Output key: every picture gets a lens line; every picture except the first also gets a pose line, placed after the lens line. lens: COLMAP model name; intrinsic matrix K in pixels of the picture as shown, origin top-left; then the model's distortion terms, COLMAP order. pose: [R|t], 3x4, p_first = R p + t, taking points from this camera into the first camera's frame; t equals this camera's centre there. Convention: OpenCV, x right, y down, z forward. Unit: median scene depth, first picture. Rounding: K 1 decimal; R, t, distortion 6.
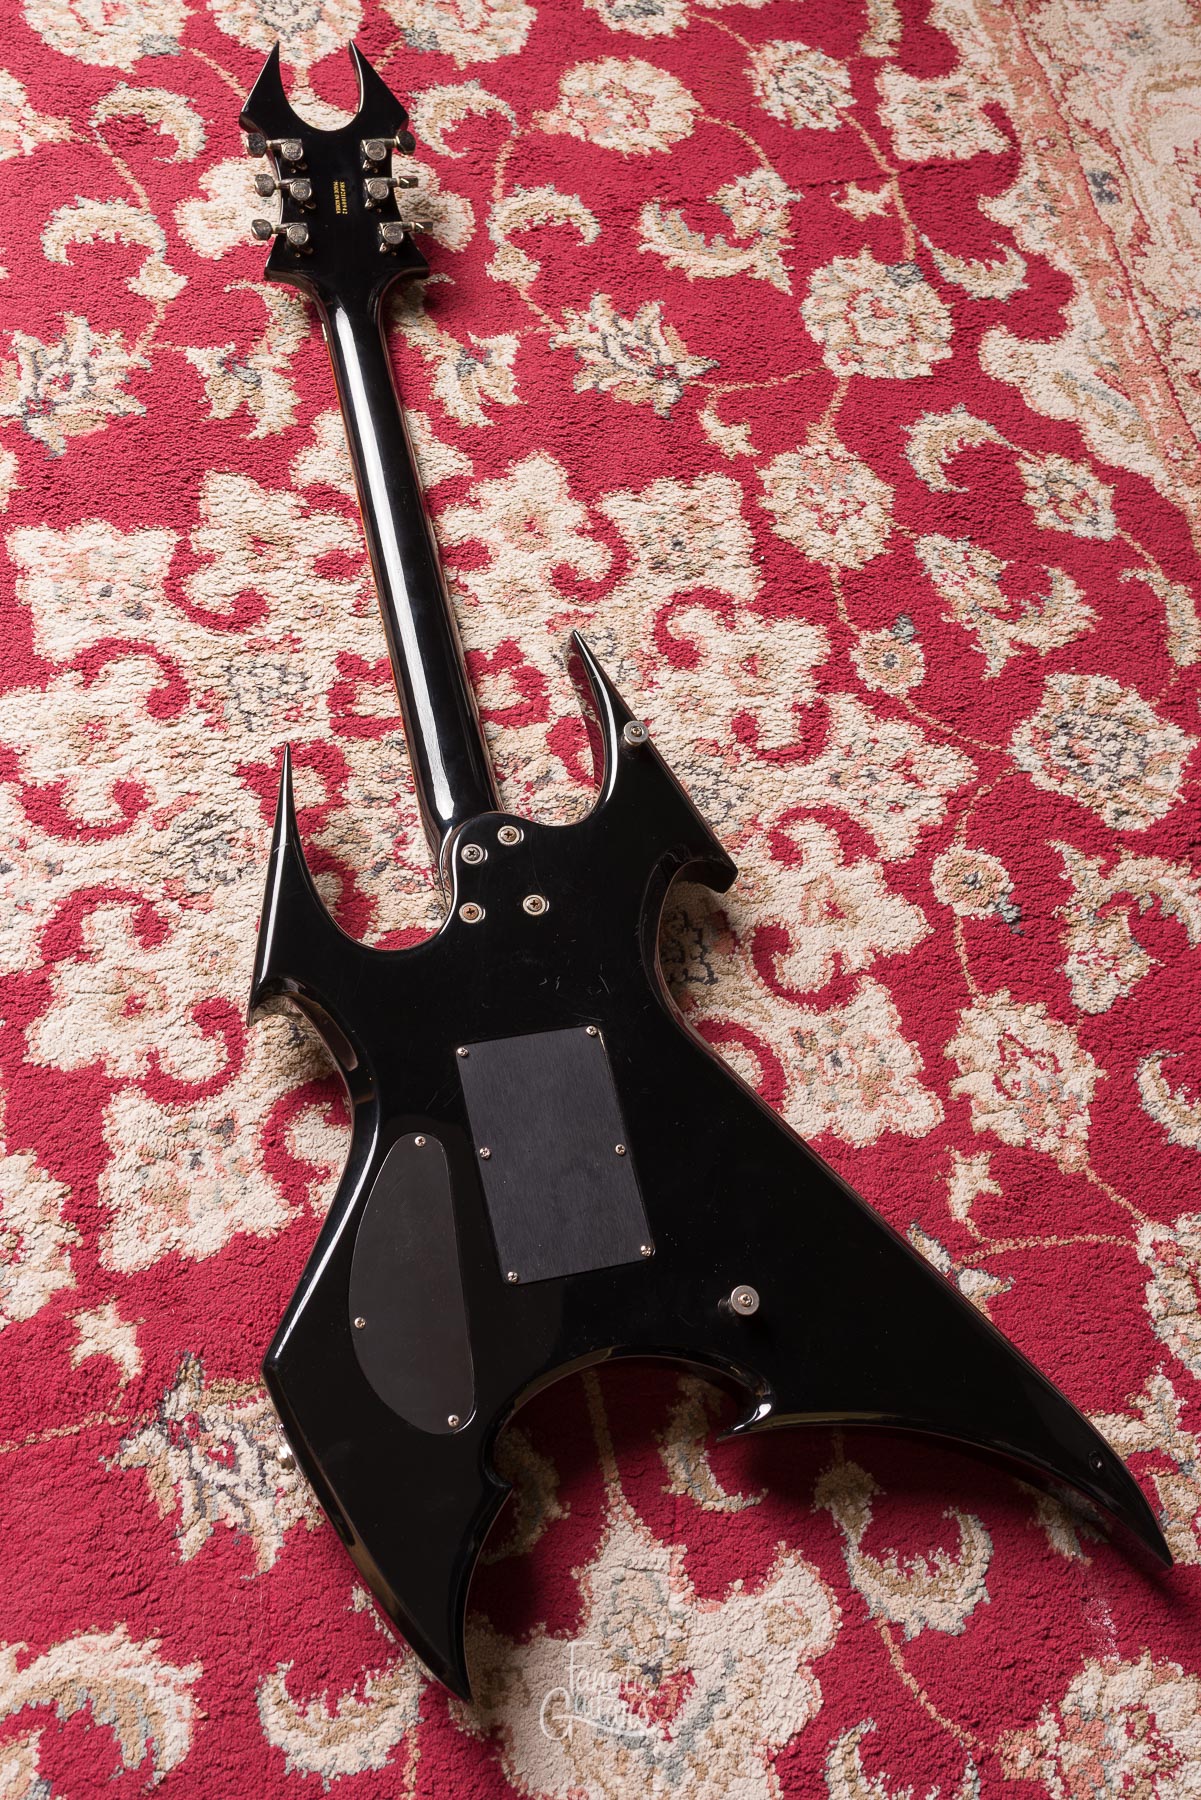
lens RADIAL K [[1803.3, 0, 570.1], [0, 1803.3, 850.0], [0, 0, 1]] dist [-0.005129, 0.002928]
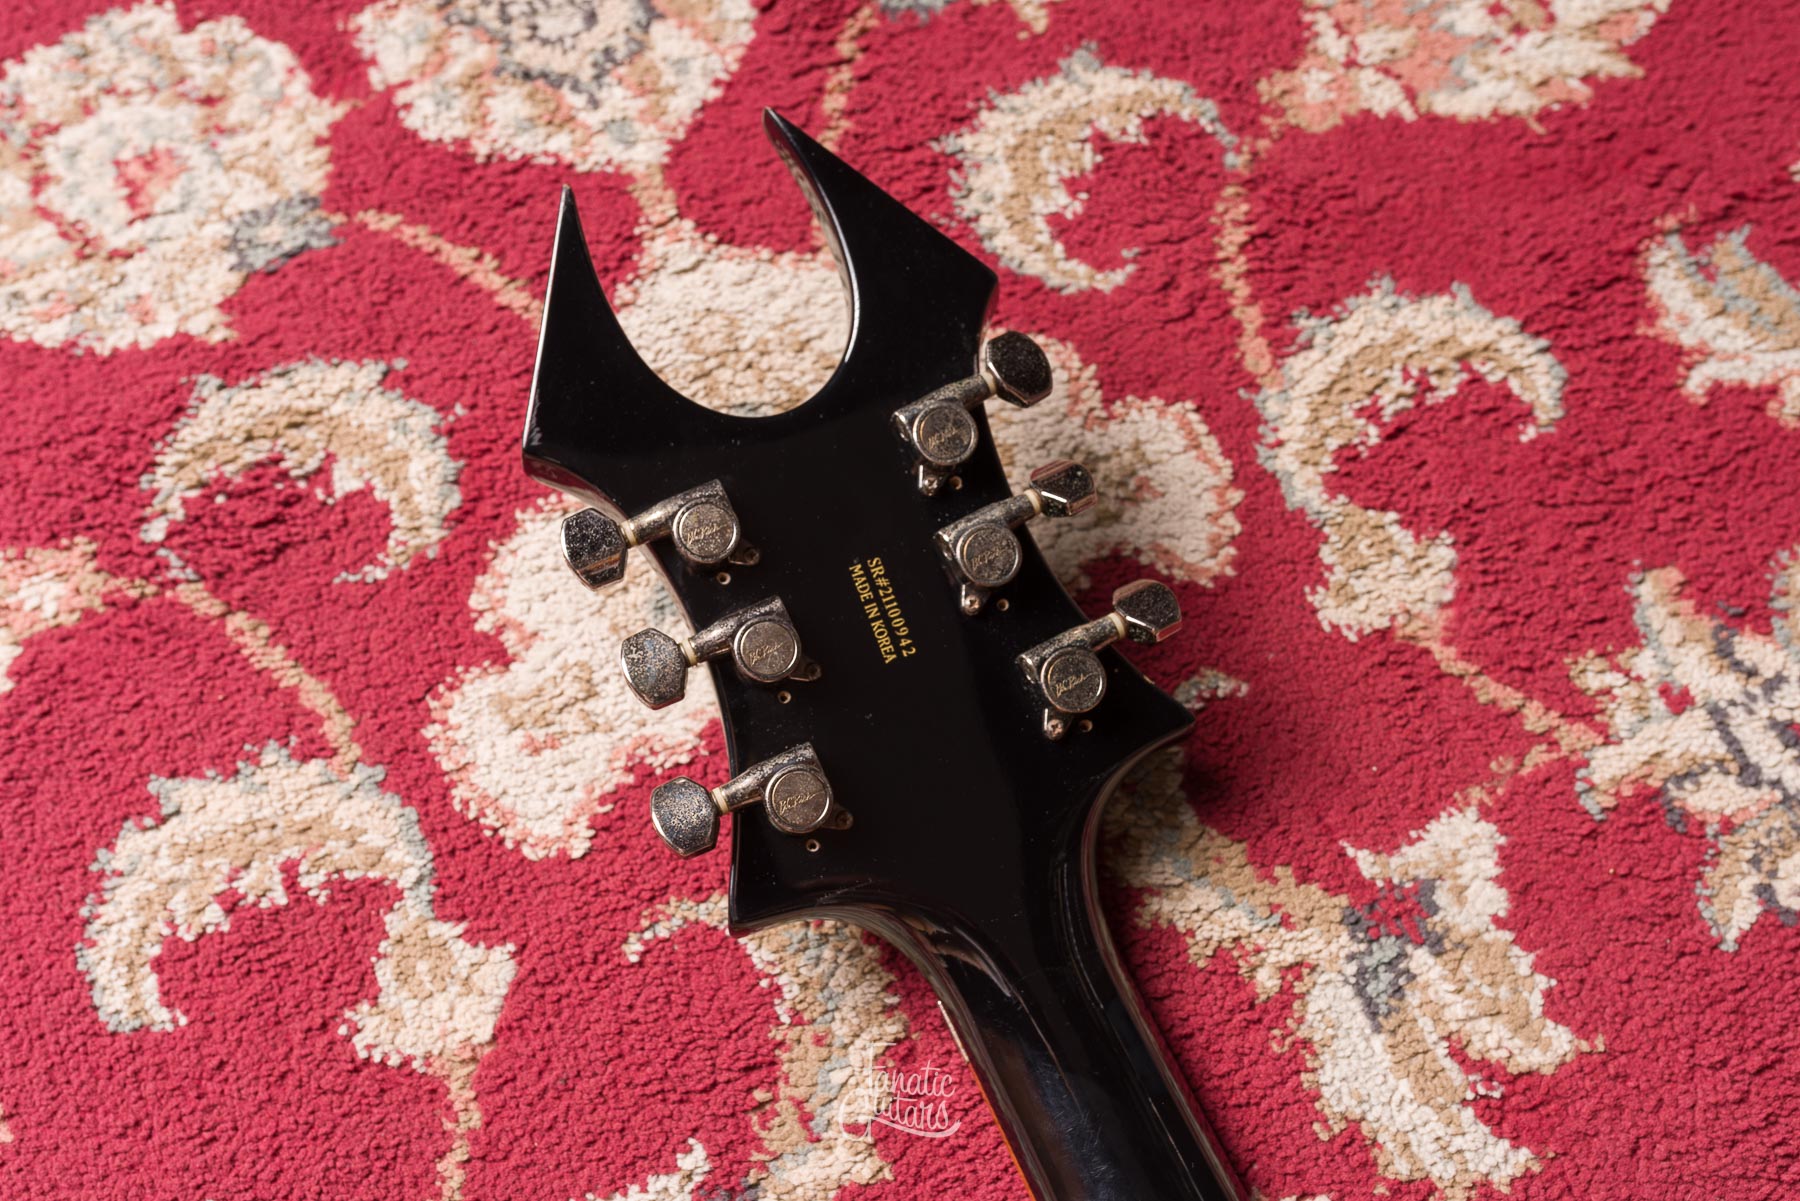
lens RADIAL K [[1778.0, 0, 900.8], [0, 1778.0, 606.1], [0, 0, 1]] dist [0.001719, 0.003213]
pose [[0.956422, -0.271227, -0.108131, -0.099125], [0.275670, 0.960838, 0.028216, -0.410596], [0.096244, -0.056795, 0.993736, 0.755351]]
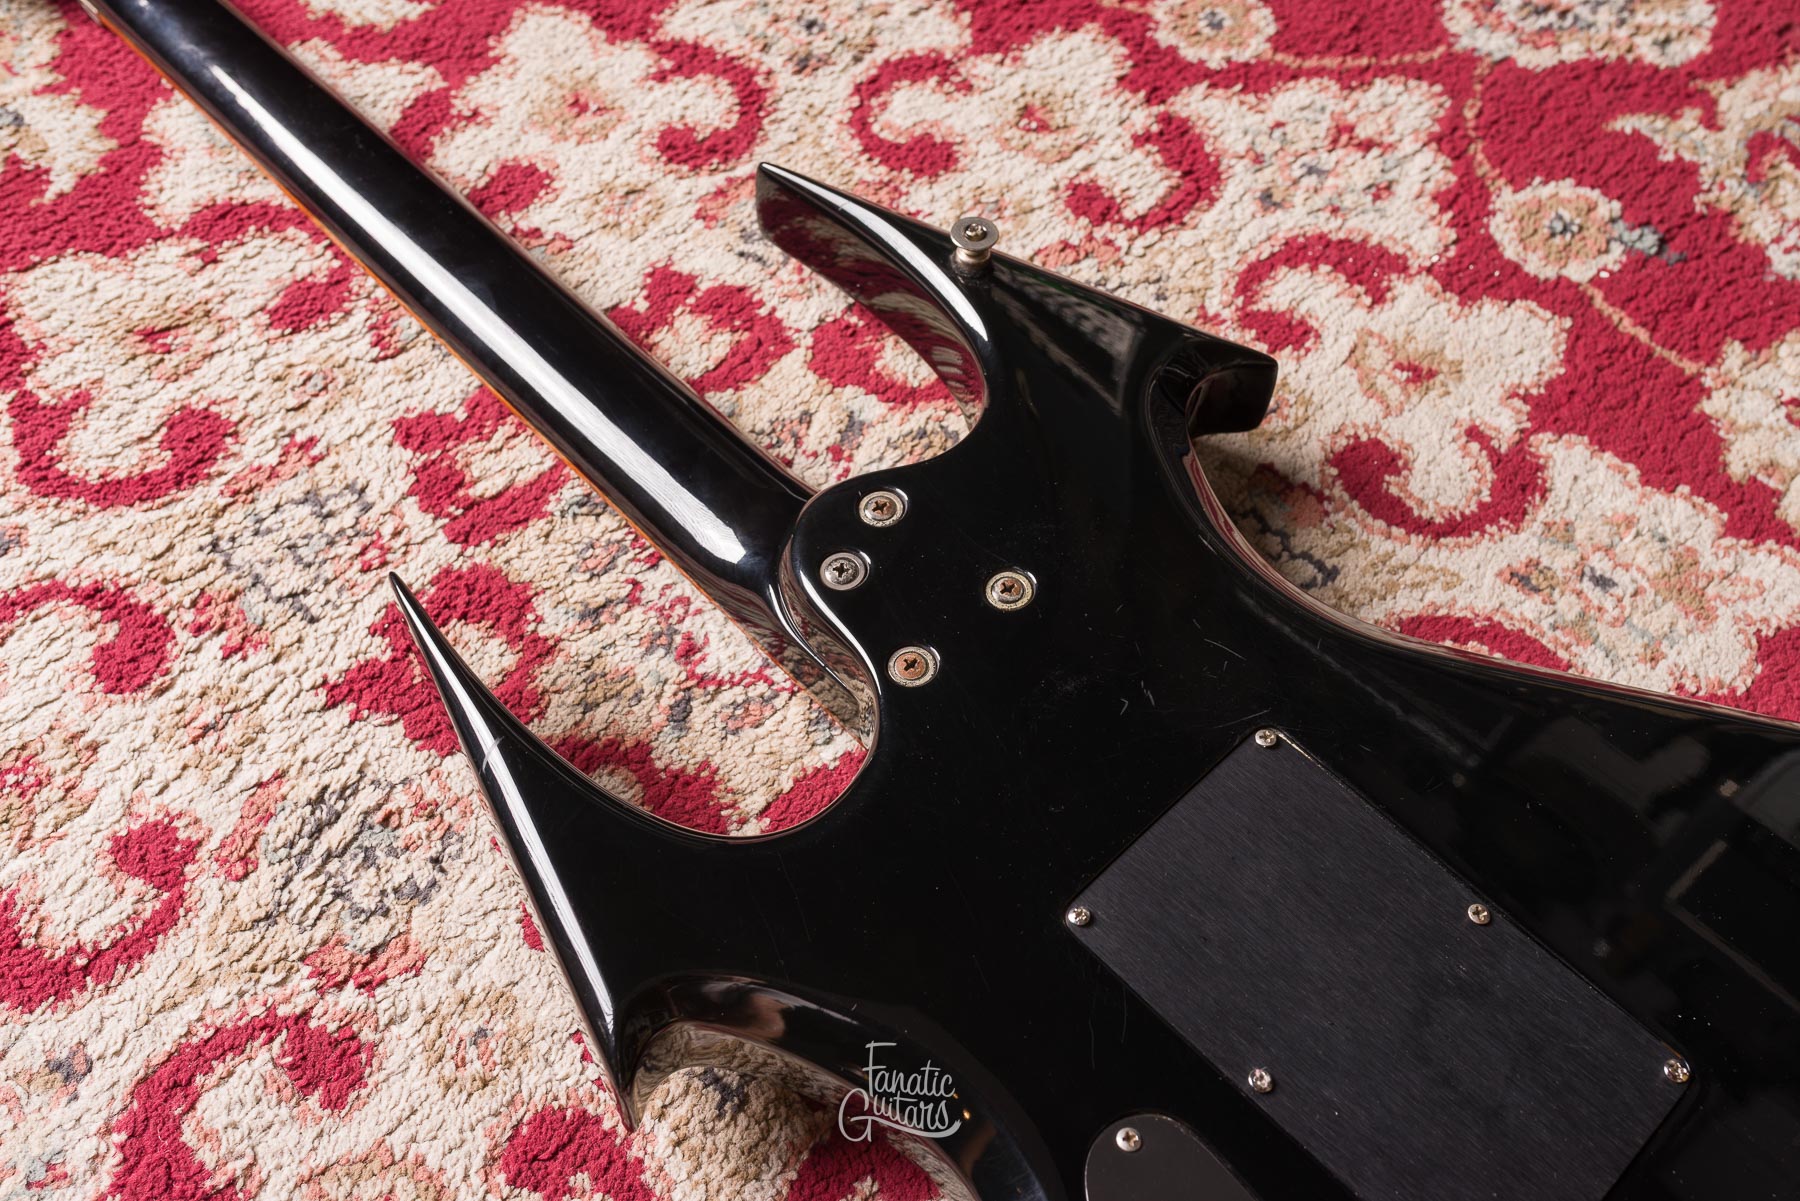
lens RADIAL K [[1752.0, 0, 899.5], [0, 1752.0, 601.5], [0, 0, 1]] dist [0.002494, -0.006389]
pose [[0.847486, -0.507576, 0.155353, -0.110985], [0.519561, 0.853146, -0.046889, 0.036940], [-0.108739, 0.120453, 0.986746, 0.495064]]
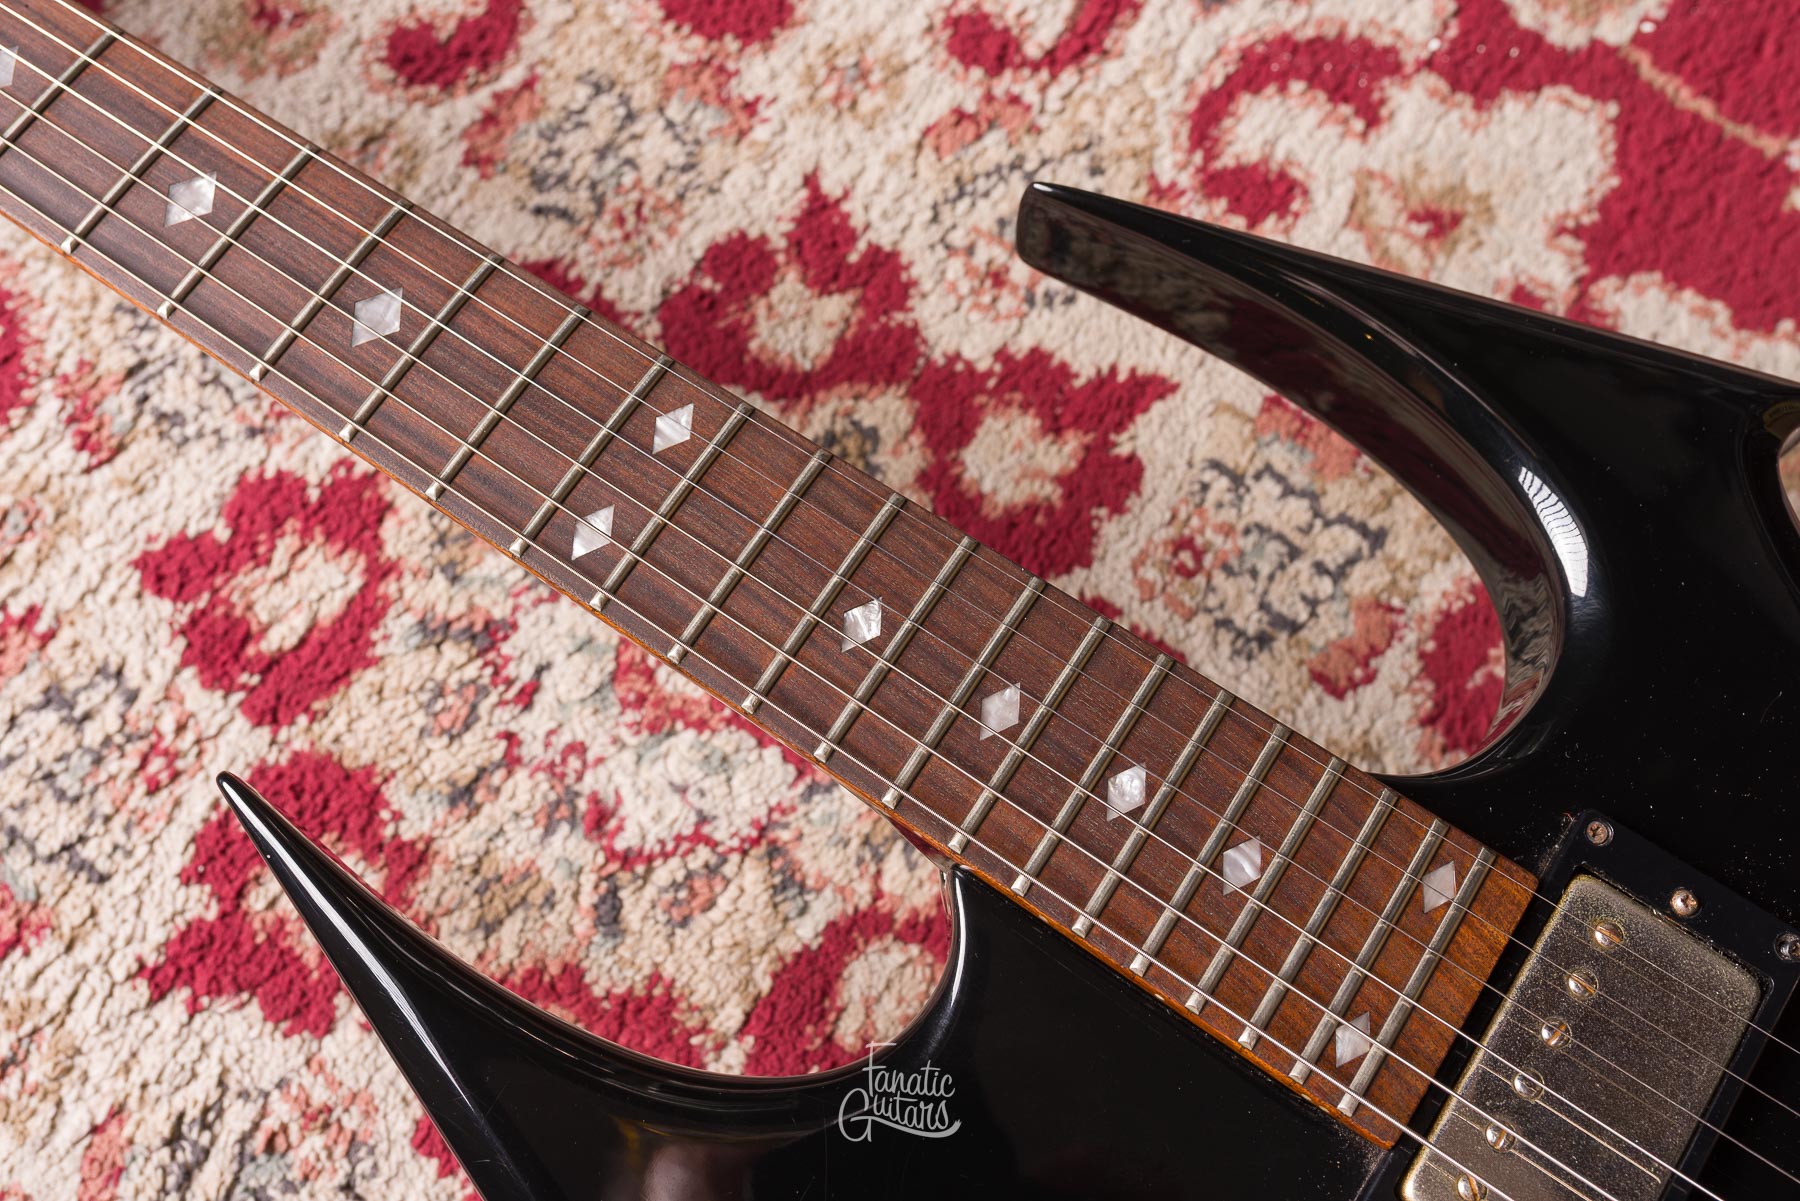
lens RADIAL K [[1778.0, 0, 900.8], [0, 1778.0, 606.1], [0, 0, 1]] dist [0.001719, 0.003213]
pose [[0.726988, -0.683988, 0.060405, -0.036680], [0.663106, 0.722177, 0.196849, -0.069844], [-0.178265, -0.103052, 0.978571, 0.601289]]
